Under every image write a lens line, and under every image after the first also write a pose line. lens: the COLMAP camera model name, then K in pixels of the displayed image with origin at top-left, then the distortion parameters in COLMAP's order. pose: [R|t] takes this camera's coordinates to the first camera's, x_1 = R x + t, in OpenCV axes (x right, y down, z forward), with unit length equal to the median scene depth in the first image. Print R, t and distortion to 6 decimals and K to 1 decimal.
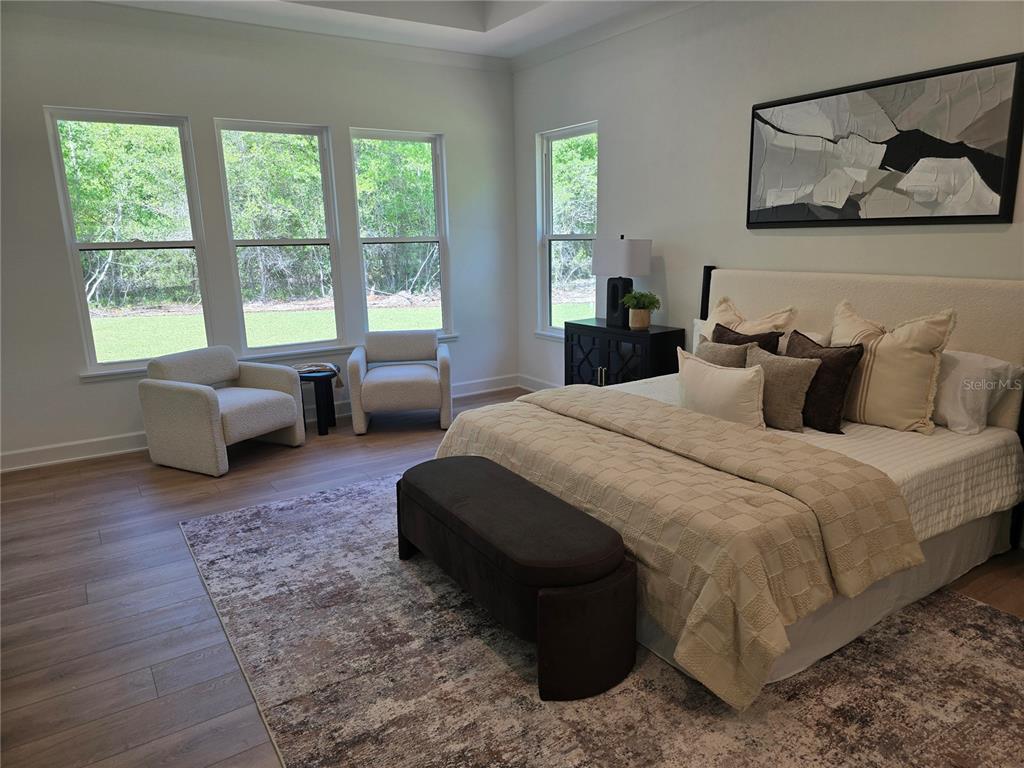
lens RADIAL K [[689.8, 0, 512.2], [0, 689.8, 389.2], [0, 0, 1]] dist [0.041203, -0.038219]
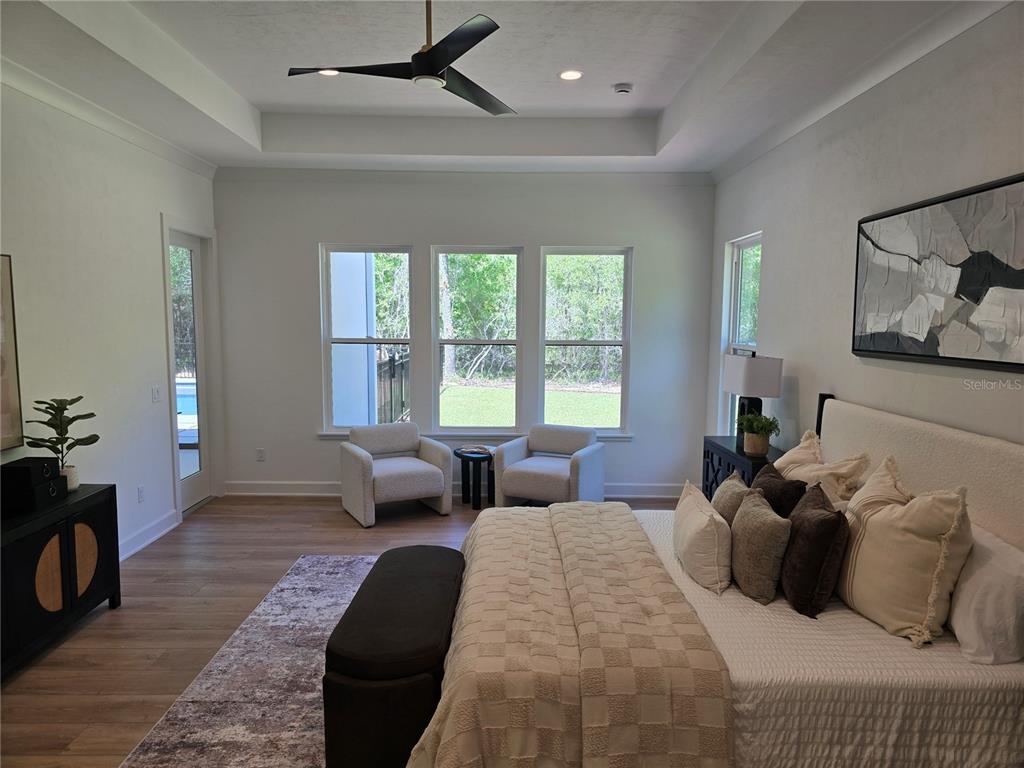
lens RADIAL K [[689.8, 0, 519.3], [0, 689.8, 384.8], [0, 0, 1]] dist [0.041203, -0.038219]
pose [[0.836680, 0.080512, -0.541742, 0.538749], [-0.145484, 0.986272, -0.078113, -0.081138], [0.528016, 0.144170, 0.836908, 0.083421]]
